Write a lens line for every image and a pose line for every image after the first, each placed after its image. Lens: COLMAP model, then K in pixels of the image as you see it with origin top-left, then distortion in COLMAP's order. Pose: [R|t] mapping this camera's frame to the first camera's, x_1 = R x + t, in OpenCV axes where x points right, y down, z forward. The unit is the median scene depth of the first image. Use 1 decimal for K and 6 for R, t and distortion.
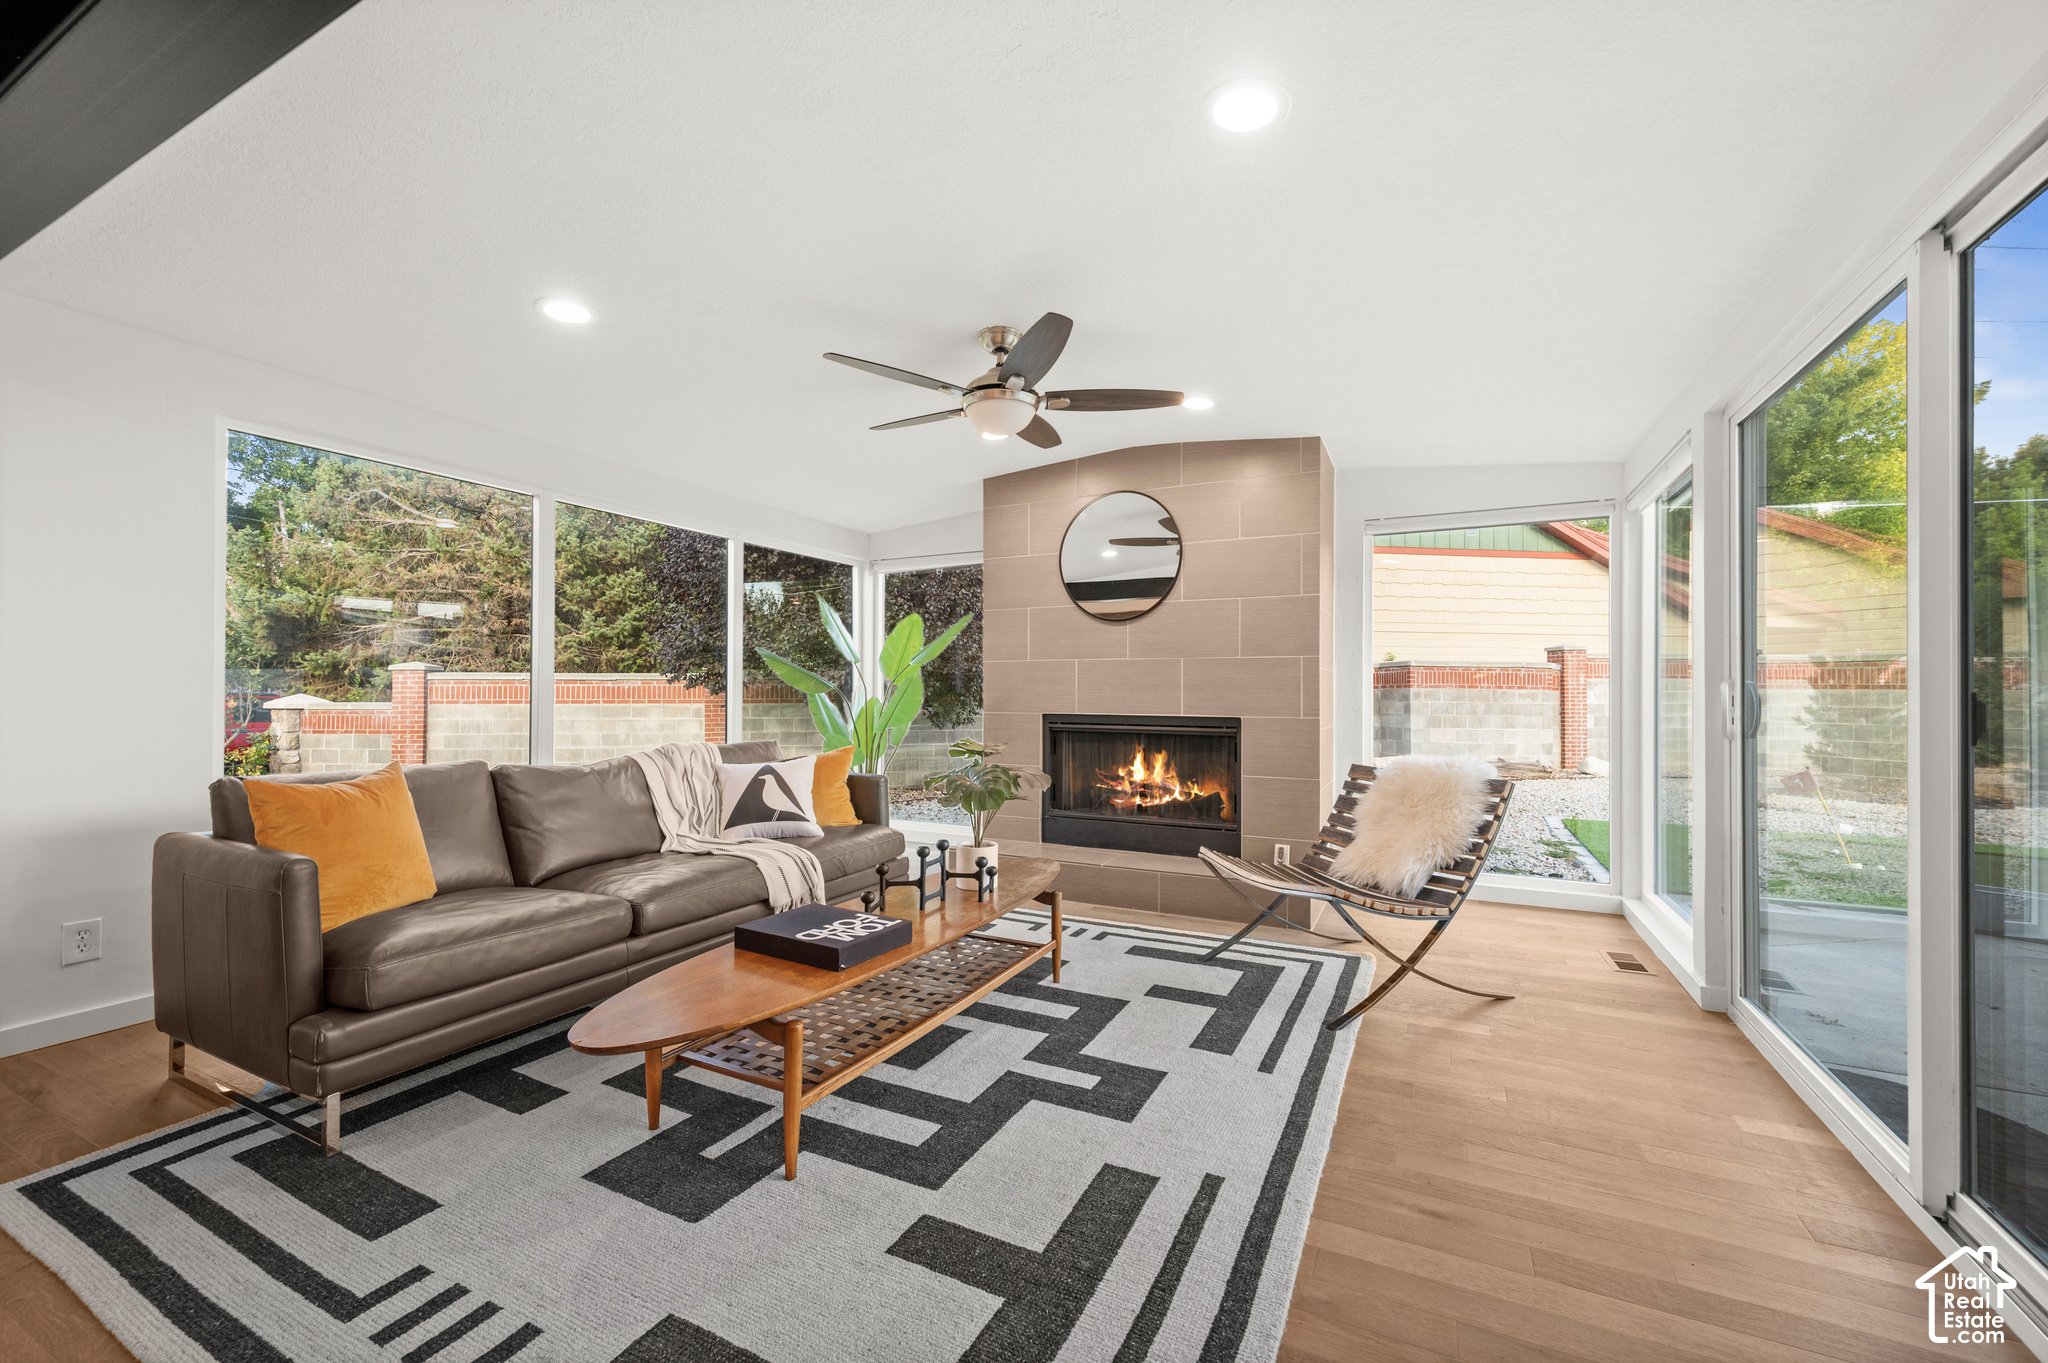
lens RADIAL K [[810.3, 0, 1049.2], [0, 810.3, 682.4], [0, 0, 1]] dist [-0.000998, -0.000102]
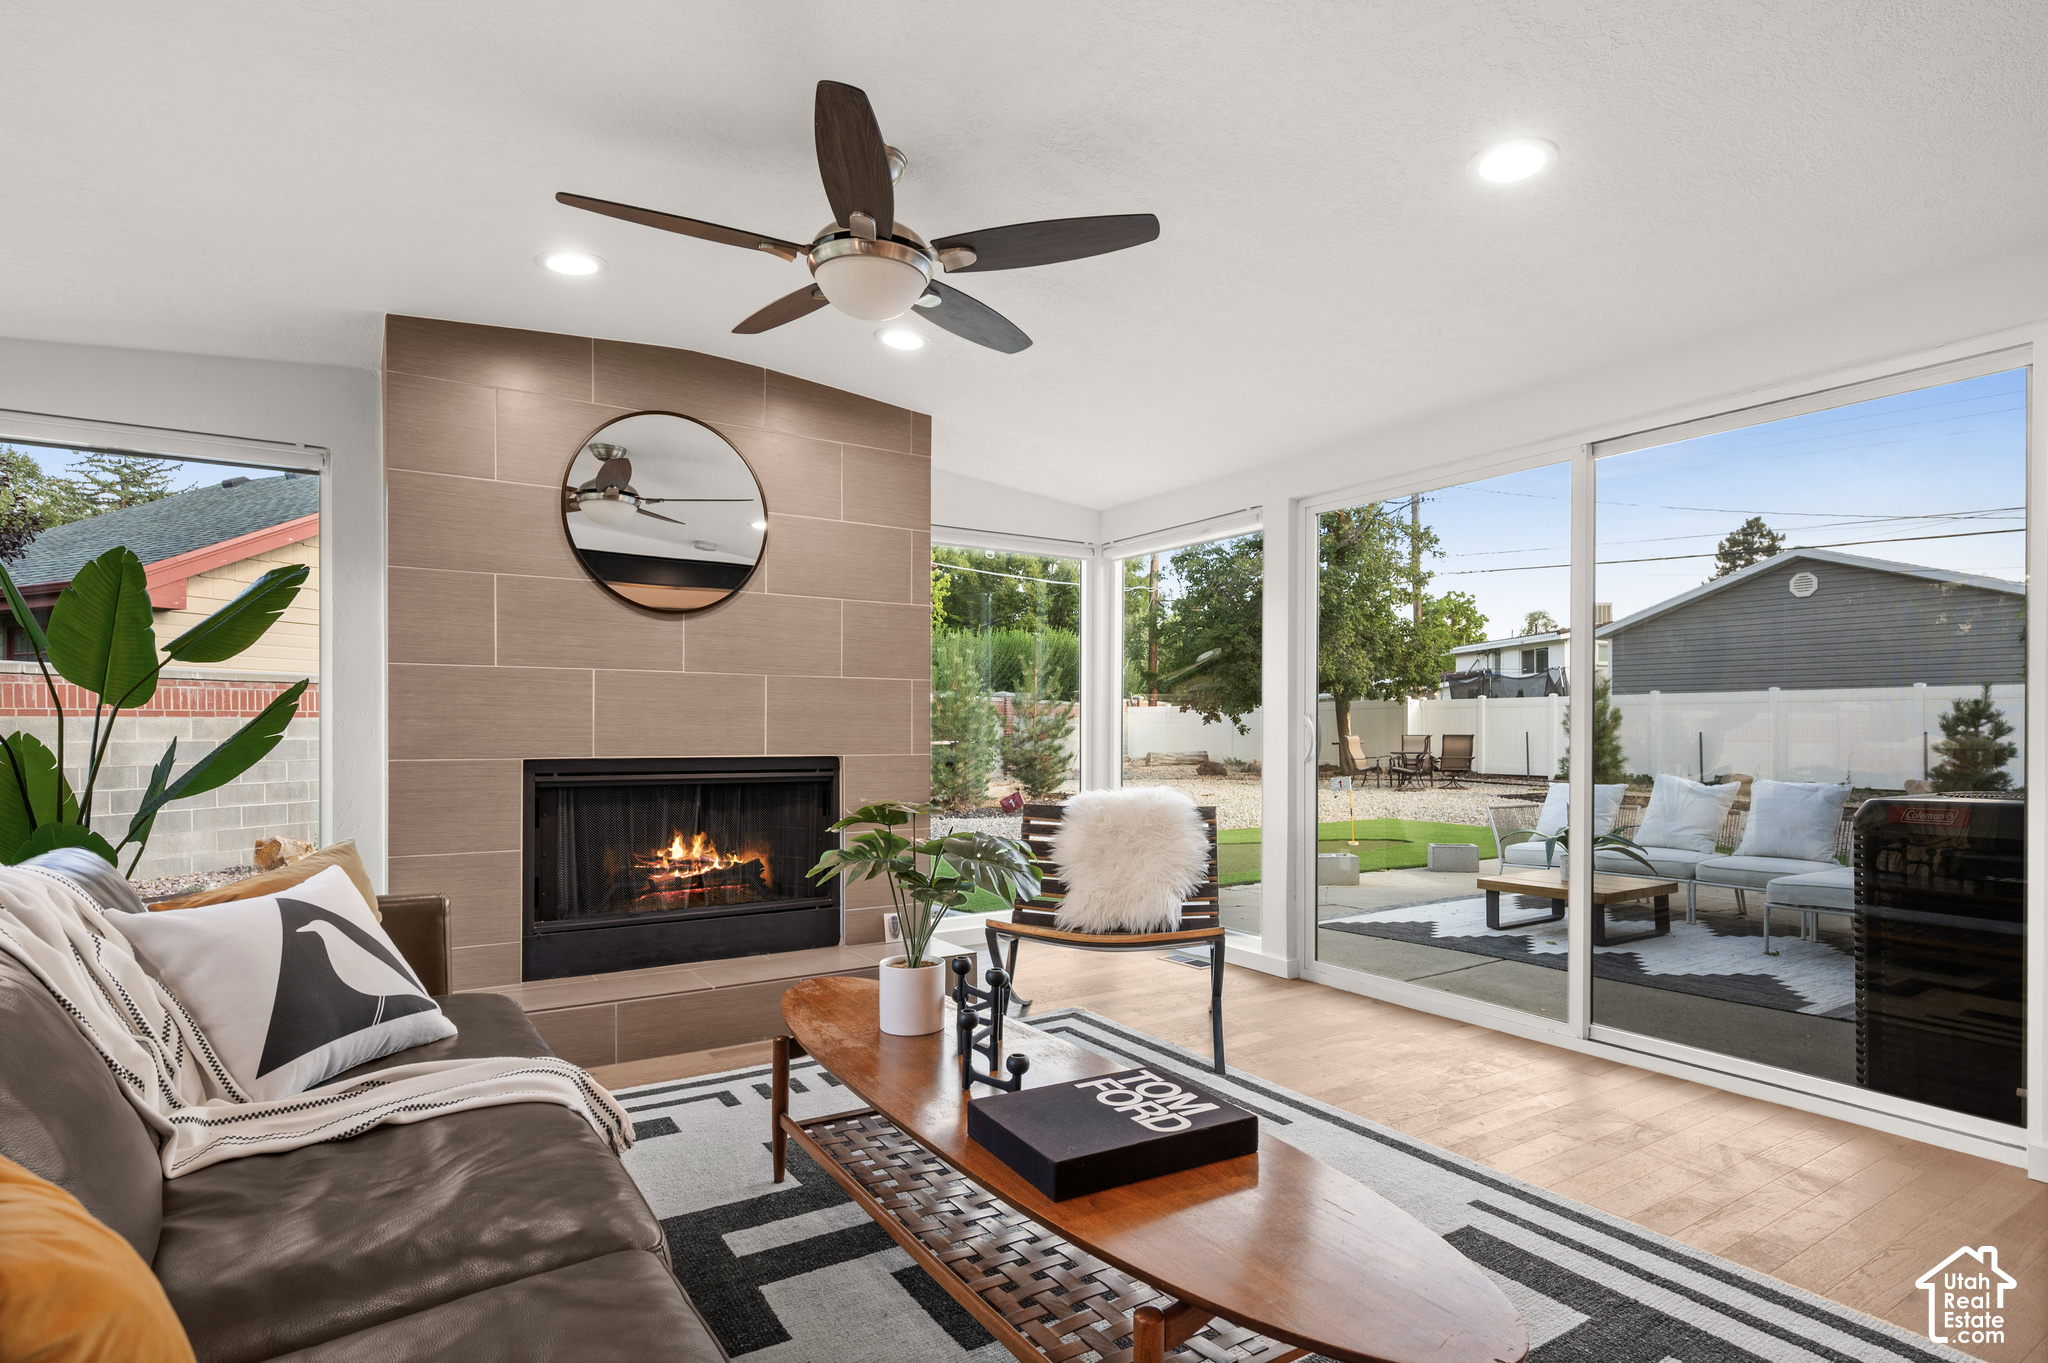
lens RADIAL K [[1041.8, 0, 1017.4], [0, 1041.8, 723.8], [0, 0, 1]] dist [-0.001943, -0.000287]
pose [[0.525713, 0.000353, 0.850662, -0.510009], [-0.012219, 0.999900, 0.007136, 0.003528], [-0.850575, -0.014146, 0.525664, 0.342792]]
